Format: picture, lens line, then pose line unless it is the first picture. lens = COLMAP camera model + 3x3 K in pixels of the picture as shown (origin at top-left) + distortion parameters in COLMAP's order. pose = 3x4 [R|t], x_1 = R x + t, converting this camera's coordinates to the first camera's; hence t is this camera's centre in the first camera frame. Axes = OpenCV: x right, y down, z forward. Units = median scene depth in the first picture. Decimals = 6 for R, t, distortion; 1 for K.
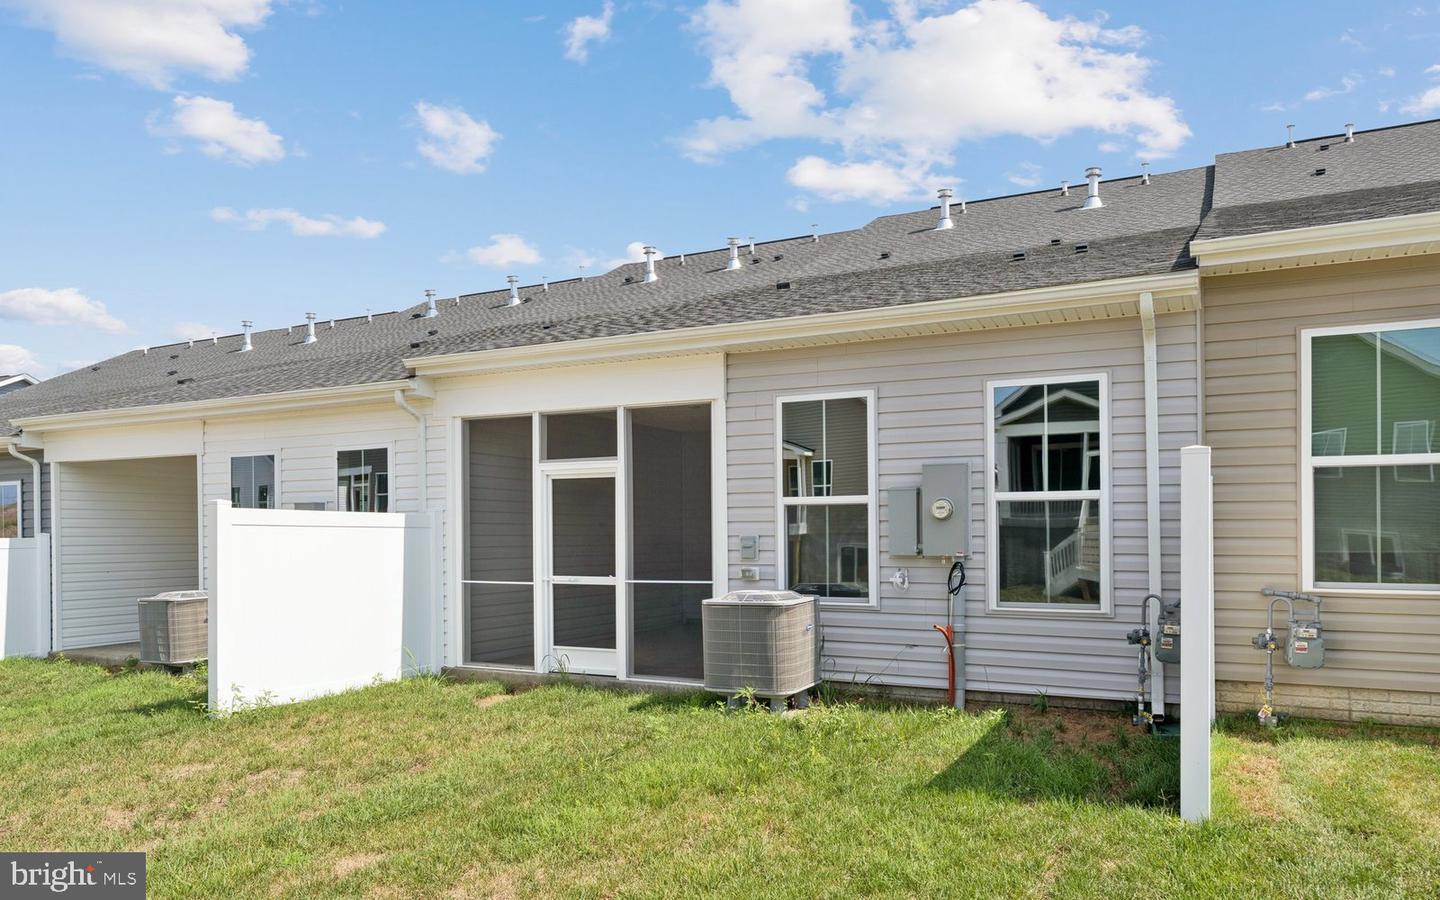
lens RADIAL K [[955.0, 0, 719.4], [0, 955.0, 510.9], [0, 0, 1]] dist [-0.001921, -0.003174]
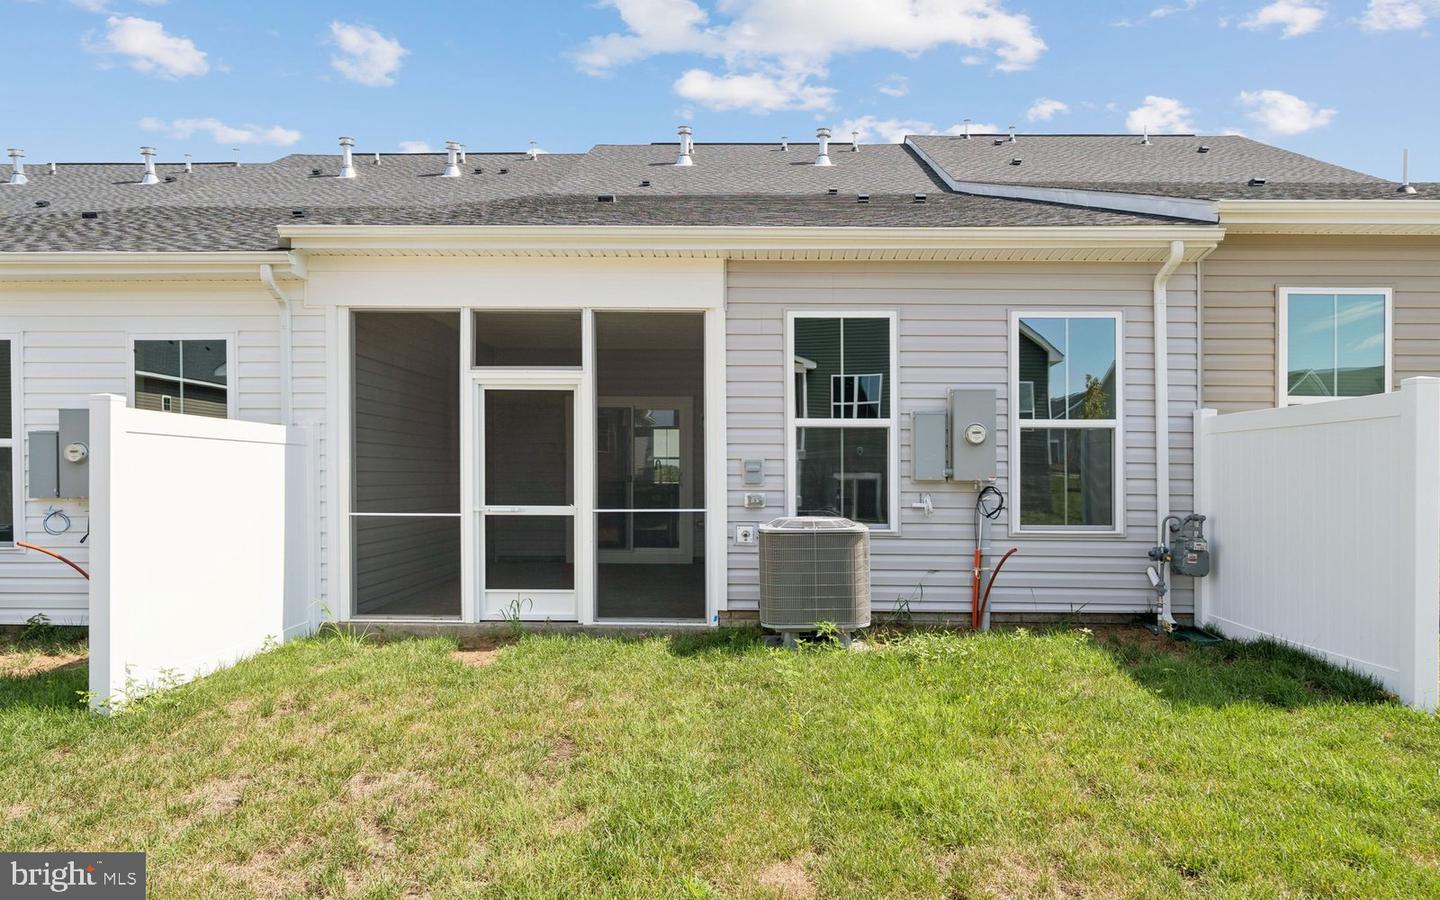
lens RADIAL K [[949.7, 0, 720.0], [0, 949.7, 450.0], [0, 0, 1]] dist [-0.003585, 0.000147]
pose [[0.904481, 0.018533, 0.426110, -0.382102], [-0.019194, 0.999812, -0.002743, 0.019859], [-0.426081, -0.005698, 0.904667, 0.181118]]
